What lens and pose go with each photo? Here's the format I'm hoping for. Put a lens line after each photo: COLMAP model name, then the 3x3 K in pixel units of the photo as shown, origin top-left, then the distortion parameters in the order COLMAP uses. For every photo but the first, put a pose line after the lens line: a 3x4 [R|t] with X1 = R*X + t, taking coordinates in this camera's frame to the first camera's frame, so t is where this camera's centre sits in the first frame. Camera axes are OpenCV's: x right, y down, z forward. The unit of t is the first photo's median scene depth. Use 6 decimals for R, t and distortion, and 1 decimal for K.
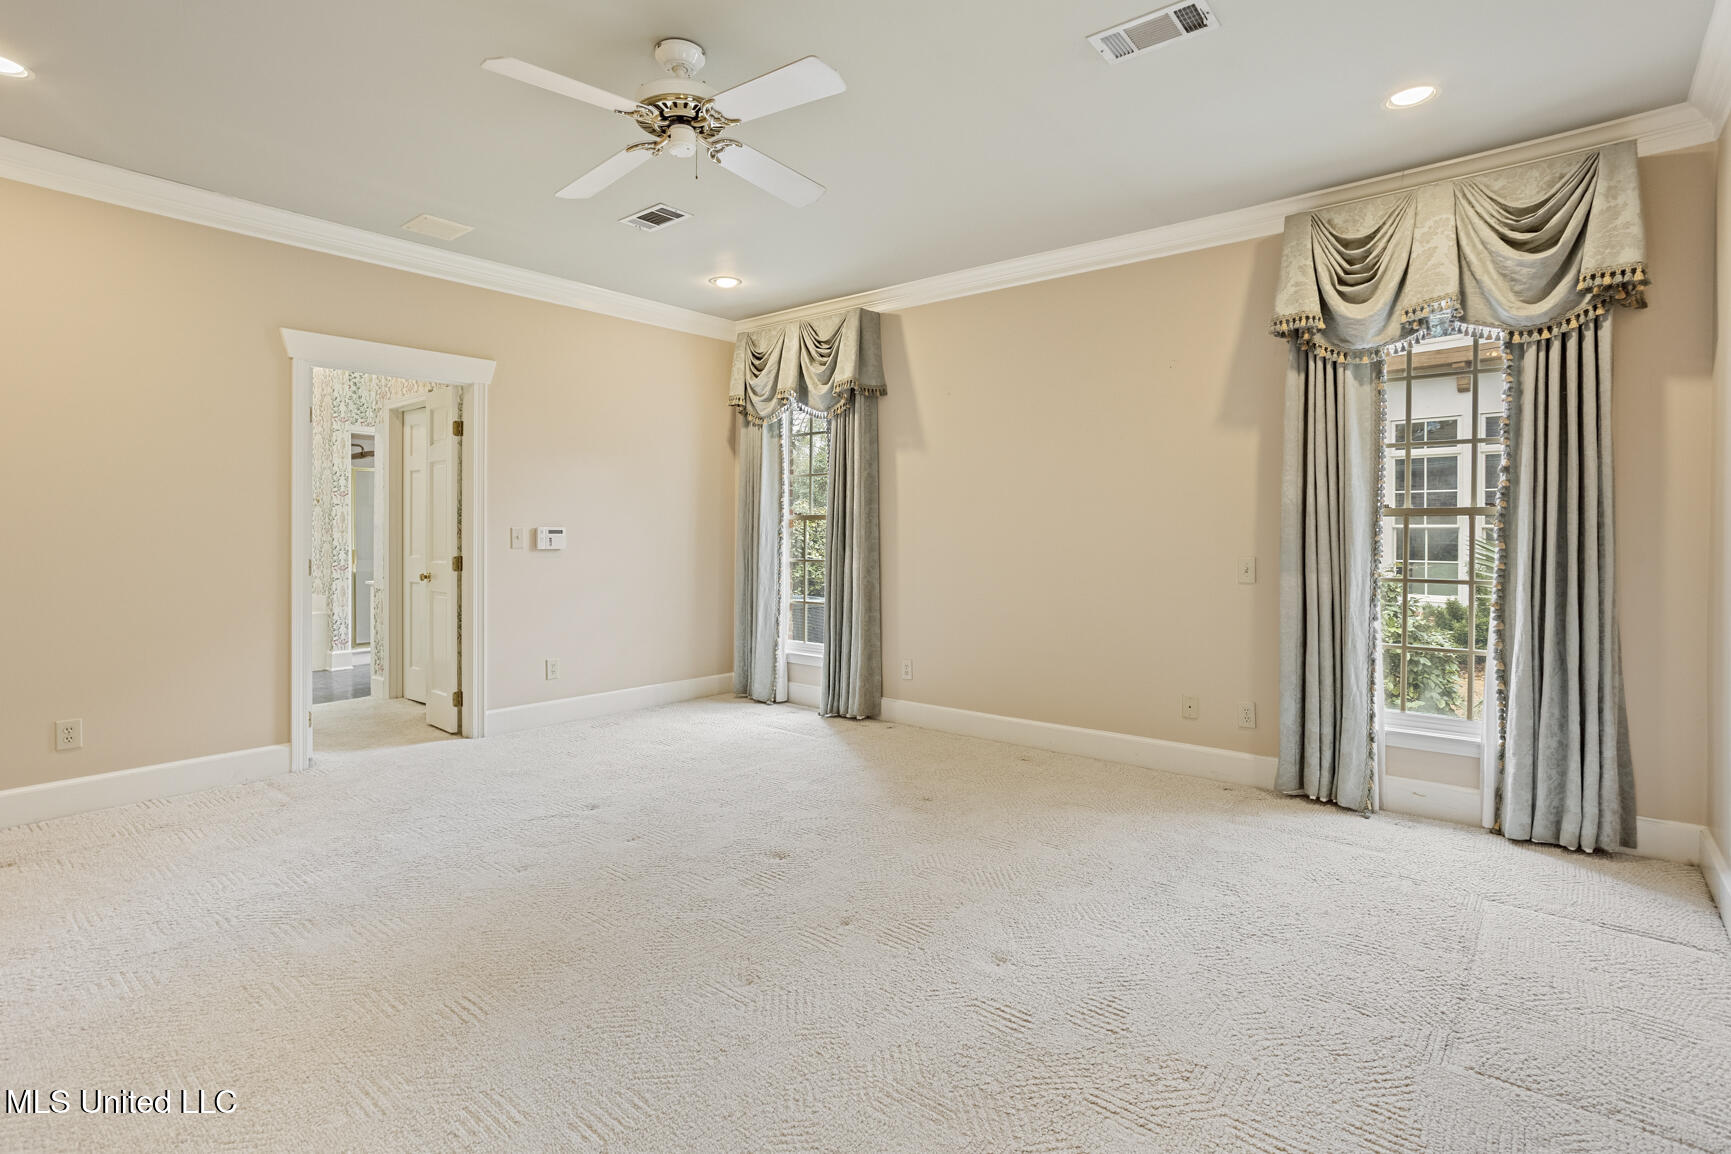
lens RADIAL K [[848.6, 0, 862.7], [0, 848.6, 552.3], [0, 0, 1]] dist [-0.066697, 0.040625]
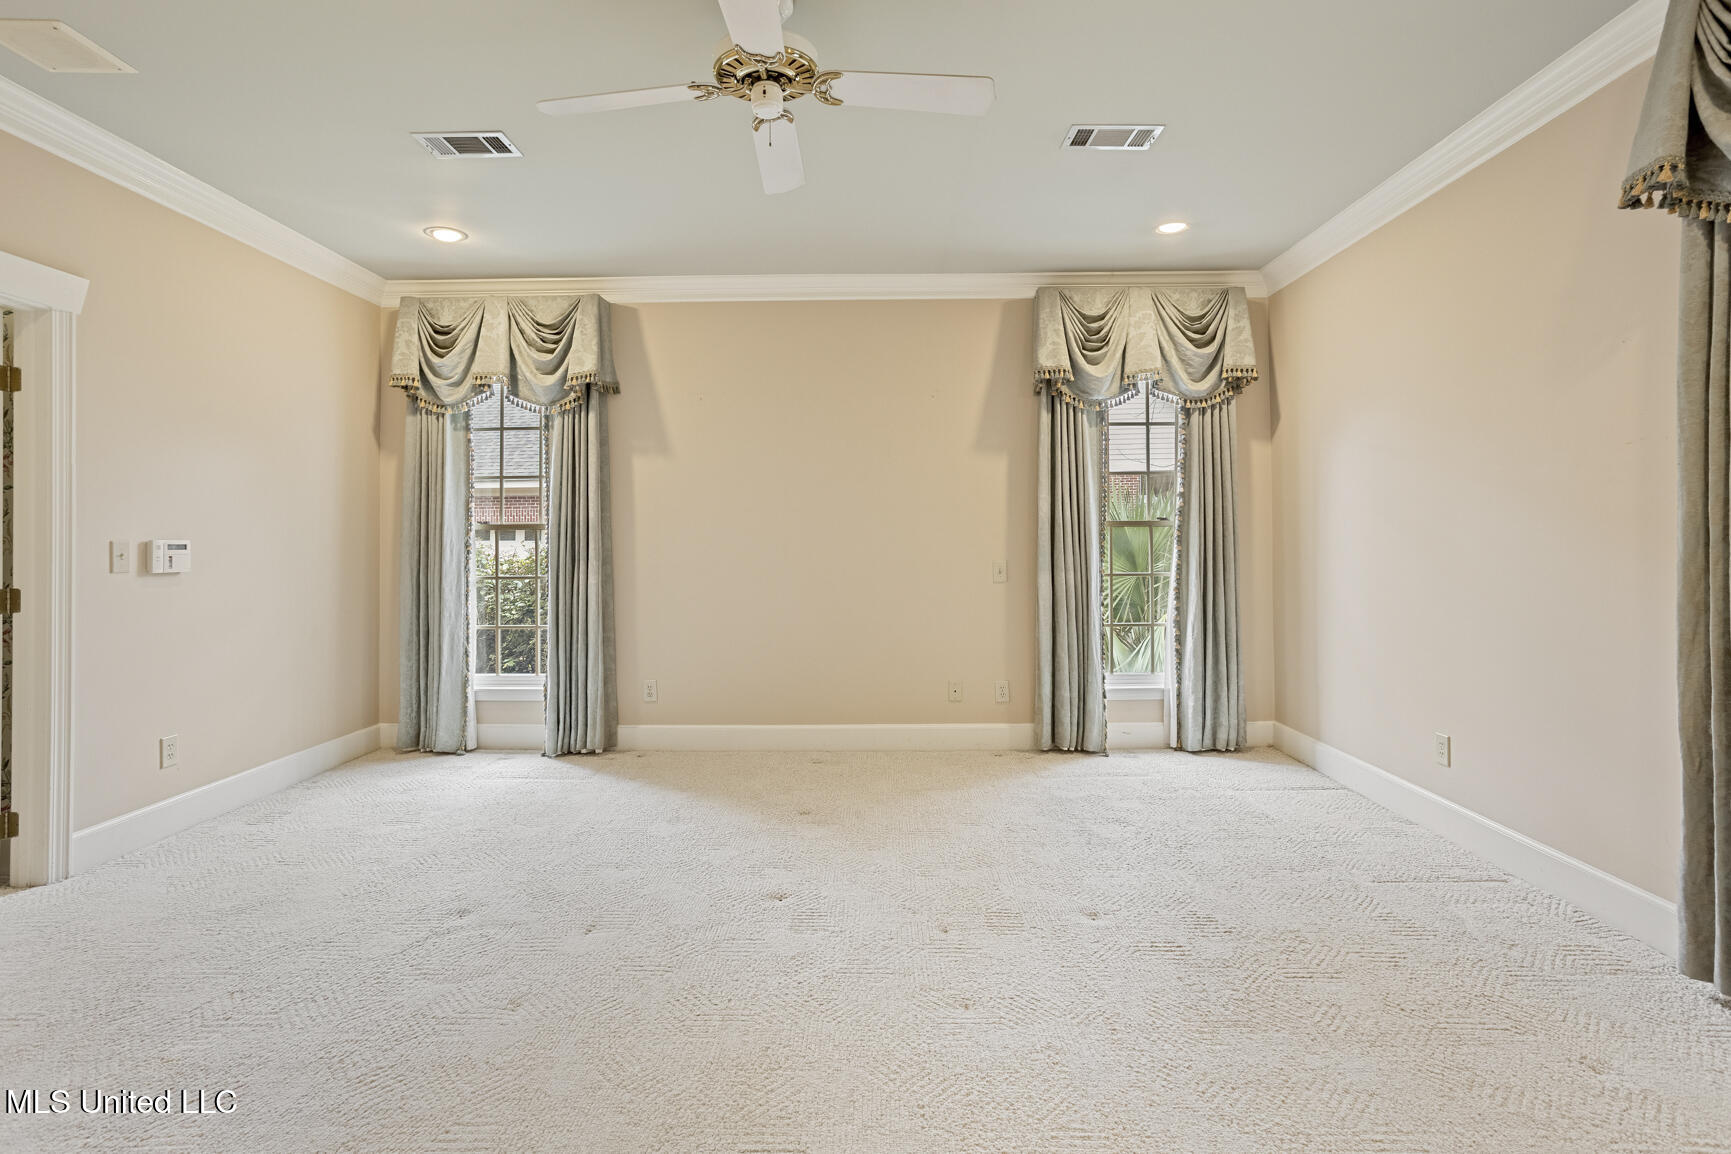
lens RADIAL K [[848.6, 0, 862.7], [0, 848.6, 552.3], [0, 0, 1]] dist [-0.066697, 0.040625]
pose [[0.777399, -0.015244, 0.628823, -0.493519], [0.023183, 0.999721, -0.004425, -0.006113], [-0.628581, 0.018018, 0.777535, 0.187335]]
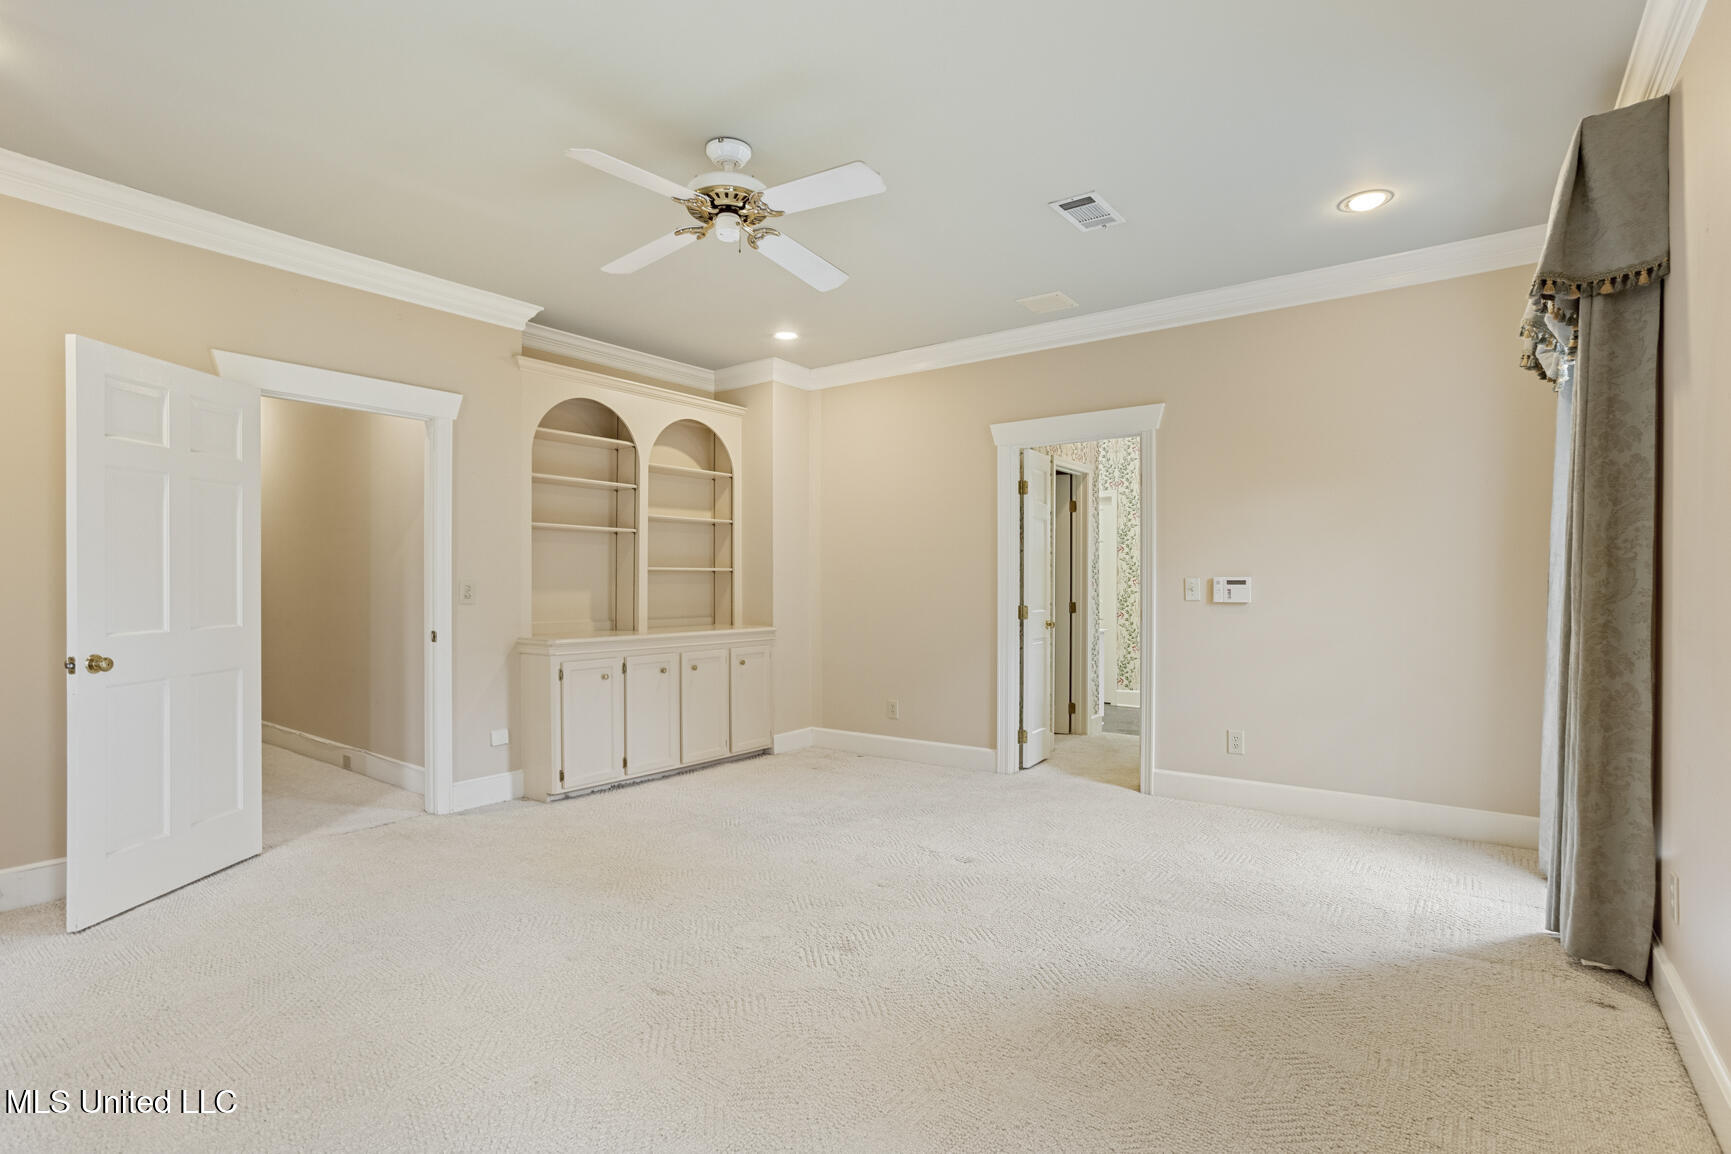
lens RADIAL K [[833.3, 0, 865.5], [0, 833.3, 577.0], [0, 0, 1]] dist [0.001147, 0.000004]
pose [[0.068689, -0.007262, -0.997612, 0.636840], [-0.022605, 0.999705, -0.008834, -0.019378], [0.997382, 0.023157, 0.068504, 0.786473]]
